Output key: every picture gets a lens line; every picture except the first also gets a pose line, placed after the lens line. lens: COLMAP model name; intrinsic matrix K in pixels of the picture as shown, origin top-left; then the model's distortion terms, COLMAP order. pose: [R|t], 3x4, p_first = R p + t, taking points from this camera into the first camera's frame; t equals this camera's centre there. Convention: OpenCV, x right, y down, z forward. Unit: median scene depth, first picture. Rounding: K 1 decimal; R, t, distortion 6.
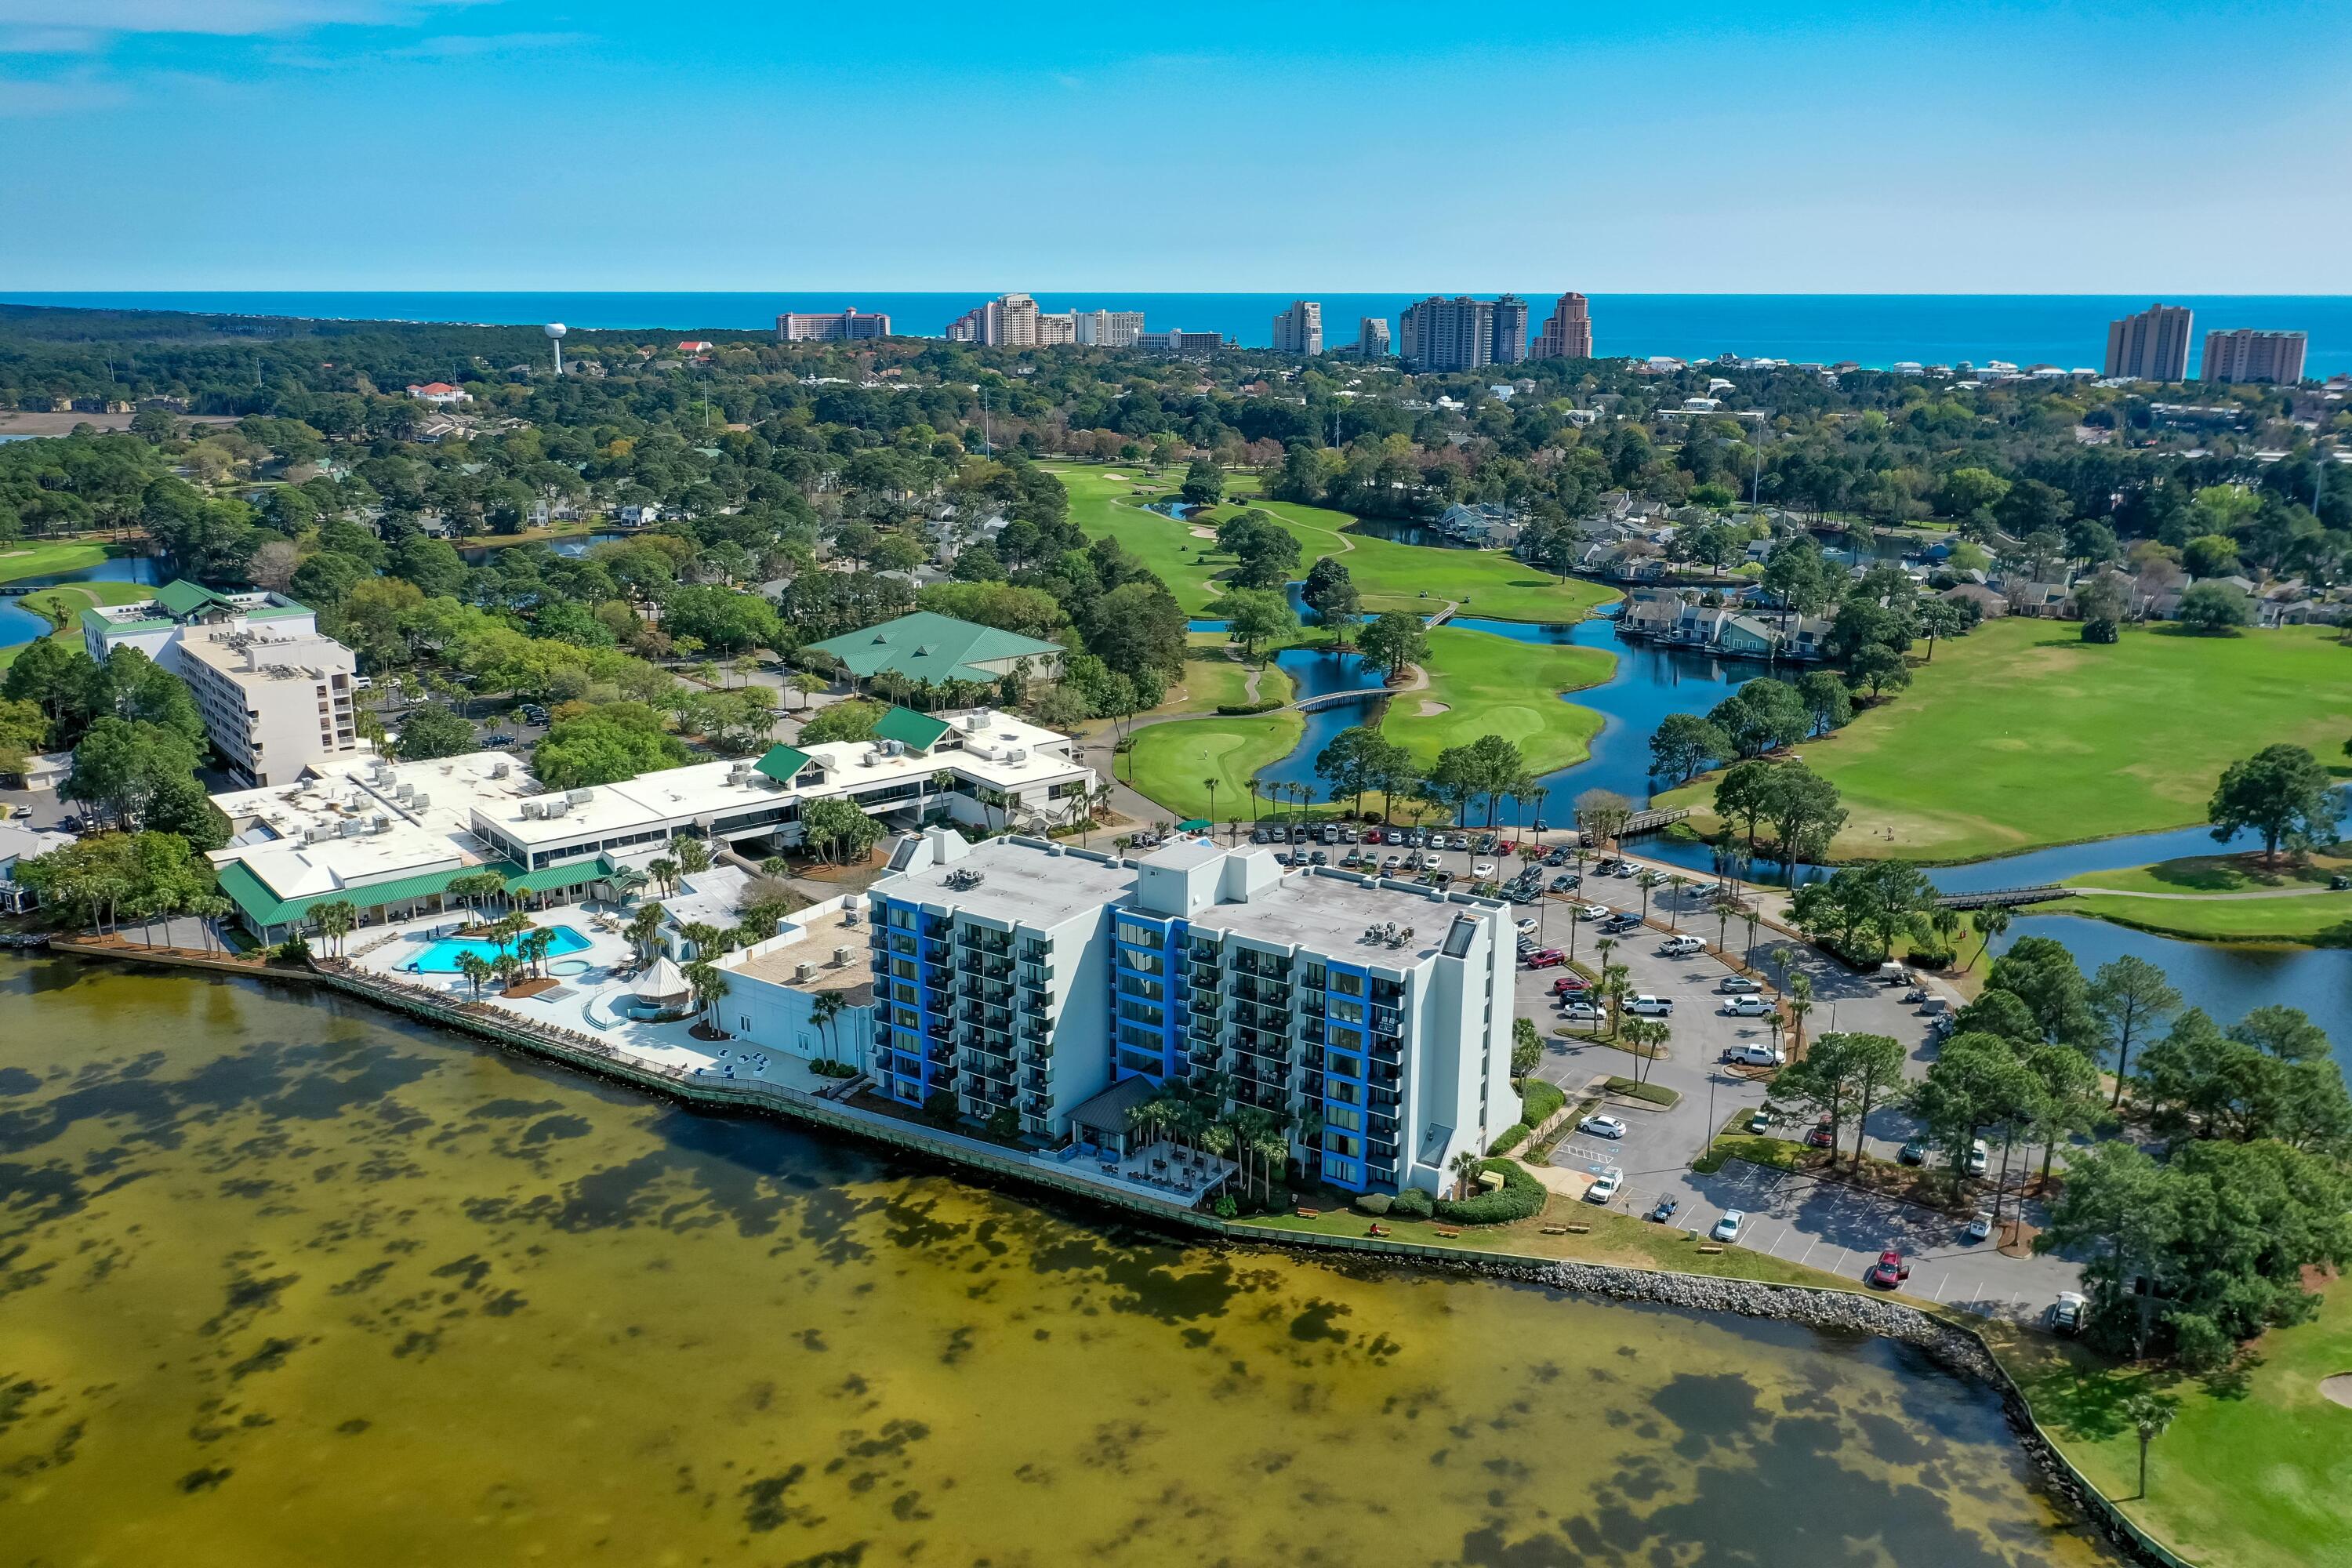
lens RADIAL K [[1876.8, 0, 1151.3], [0, 1876.8, 792.2], [0, 0, 1]] dist [-0.001431, -0.007802]
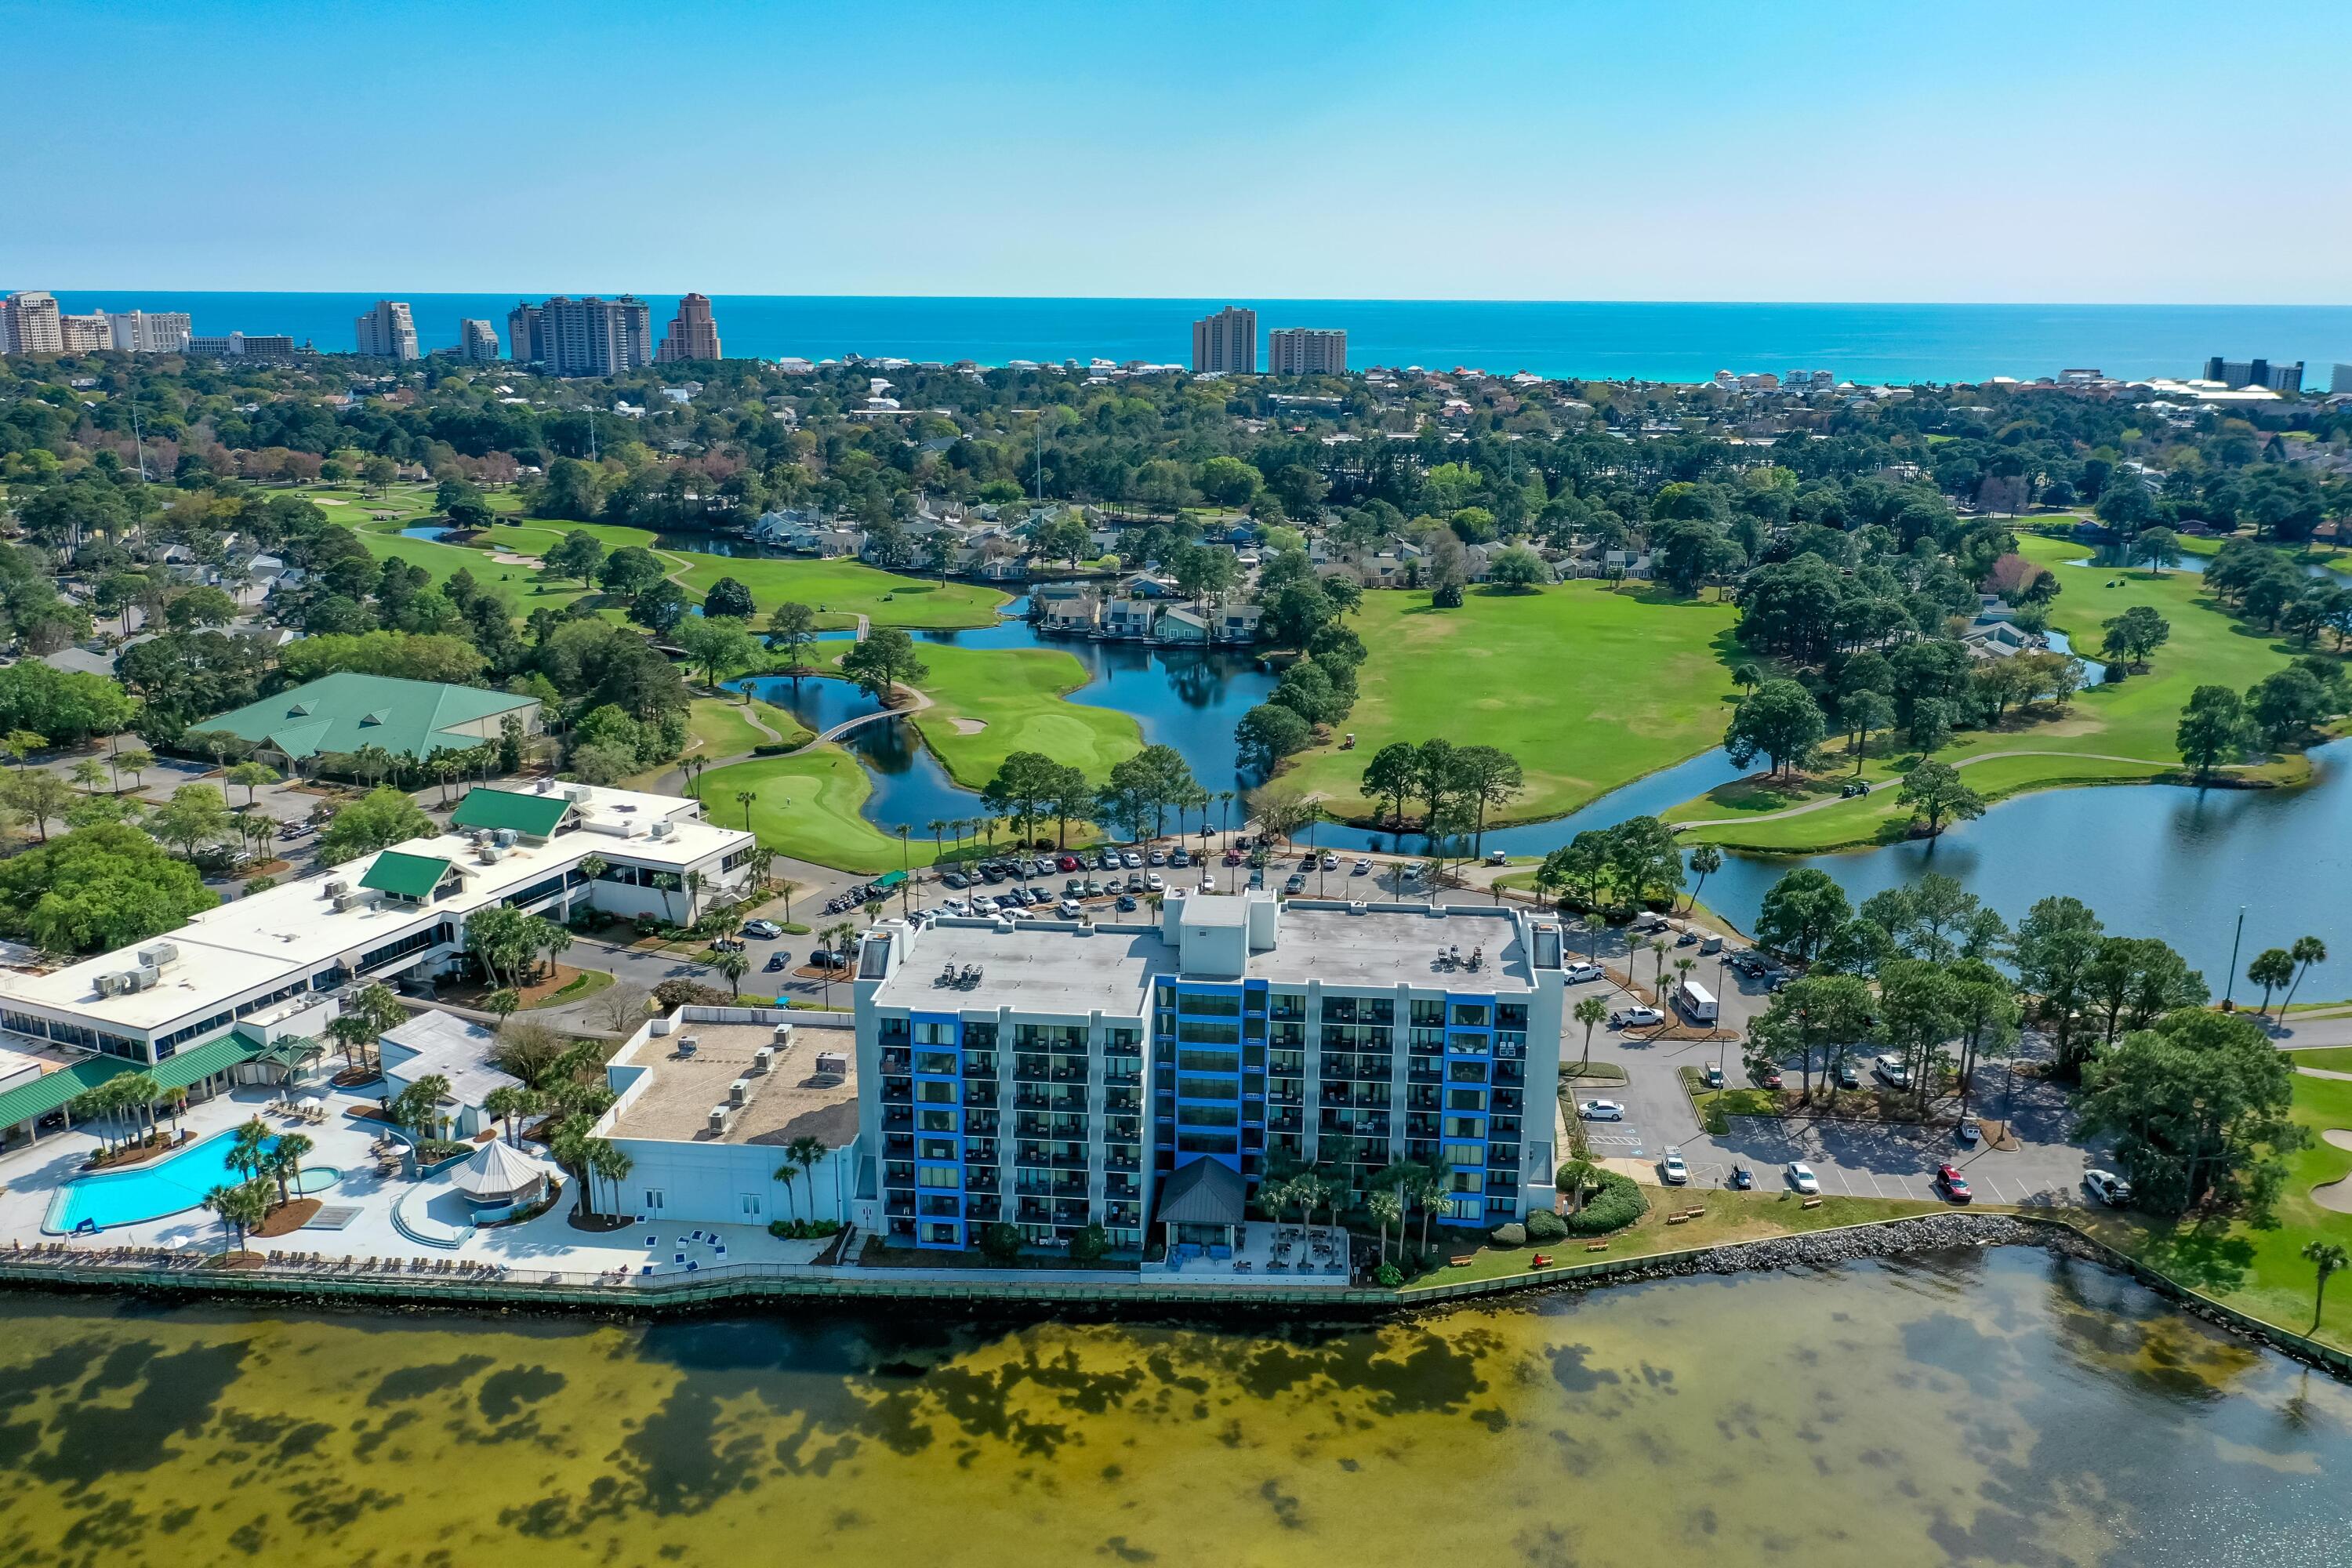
lens RADIAL K [[1876.8, 0, 1182.8], [0, 1876.8, 768.7], [0, 0, 1]] dist [-0.001431, -0.007802]
pose [[0.873536, -0.113604, 0.473318, -0.283464], [0.119391, 0.992686, 0.017917, -0.035291], [-0.471891, 0.040859, 0.880709, 0.133424]]
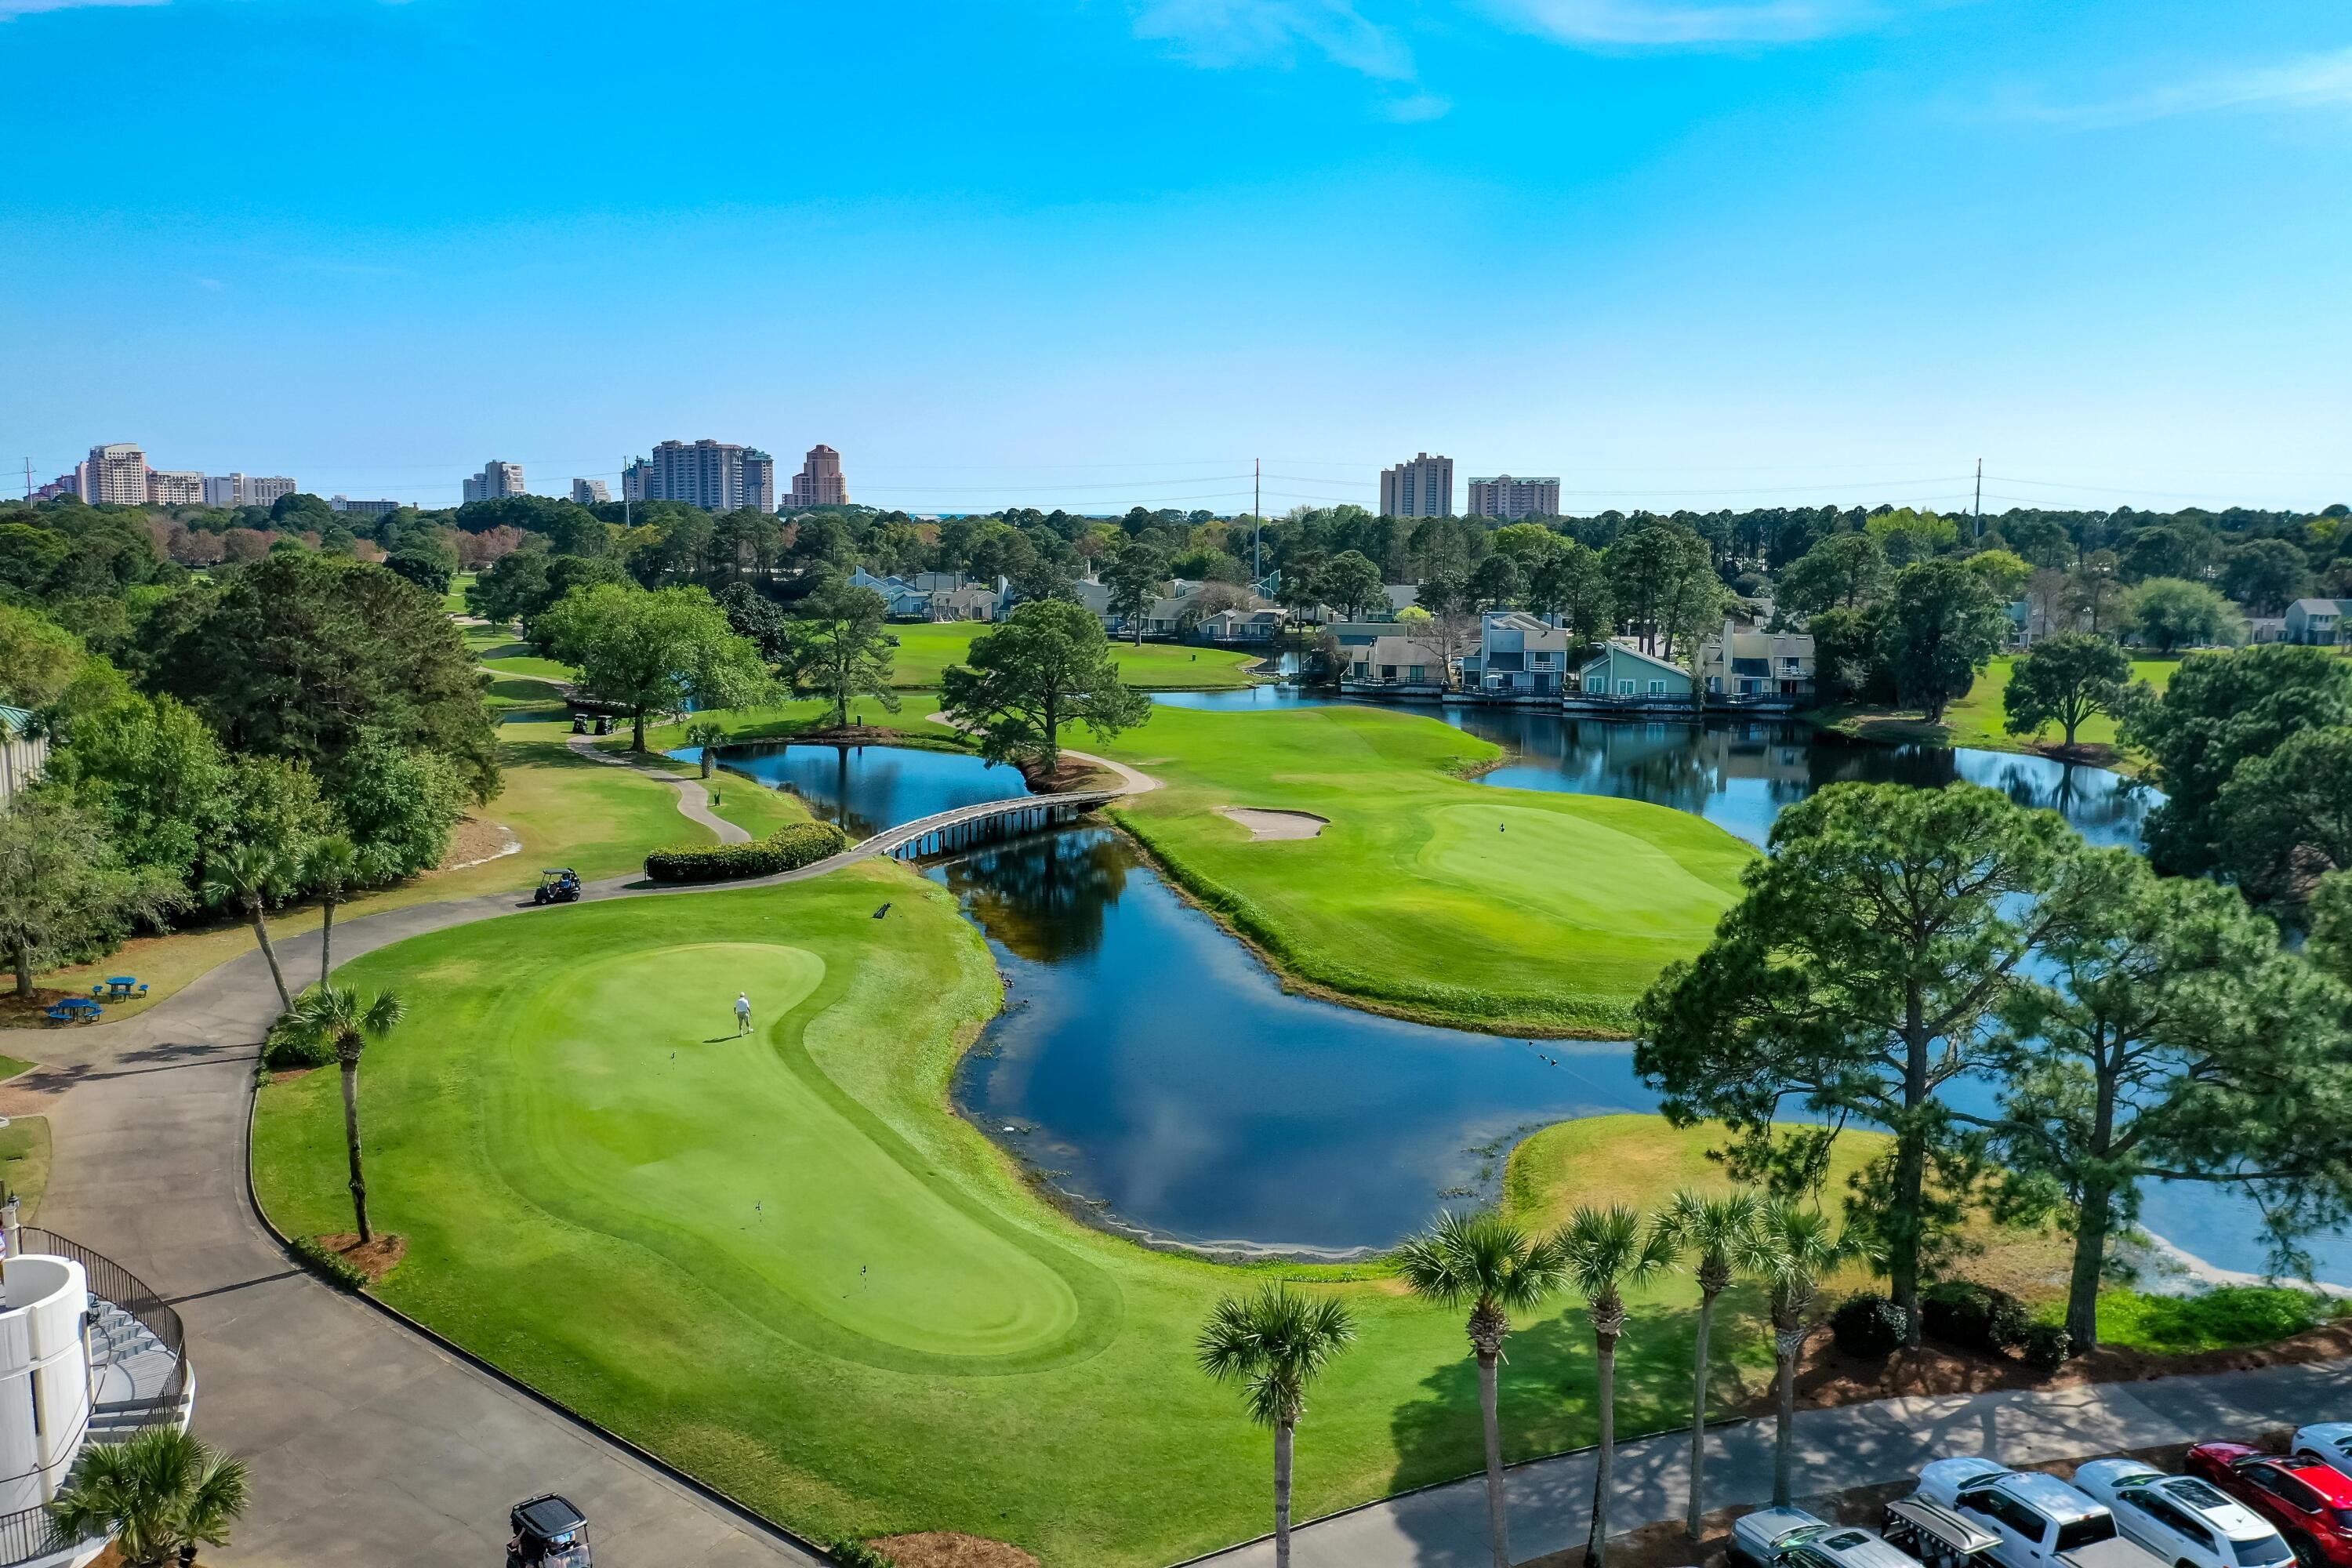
lens RADIAL K [[1876.8, 0, 1152.5], [0, 1876.8, 781.0], [0, 0, 1]] dist [-0.001431, -0.007802]
pose [[0.912736, -0.054253, 0.404932, -0.014227], [0.103054, 0.989667, -0.099693, -0.026453], [-0.395340, 0.132723, 0.908896, 0.922572]]
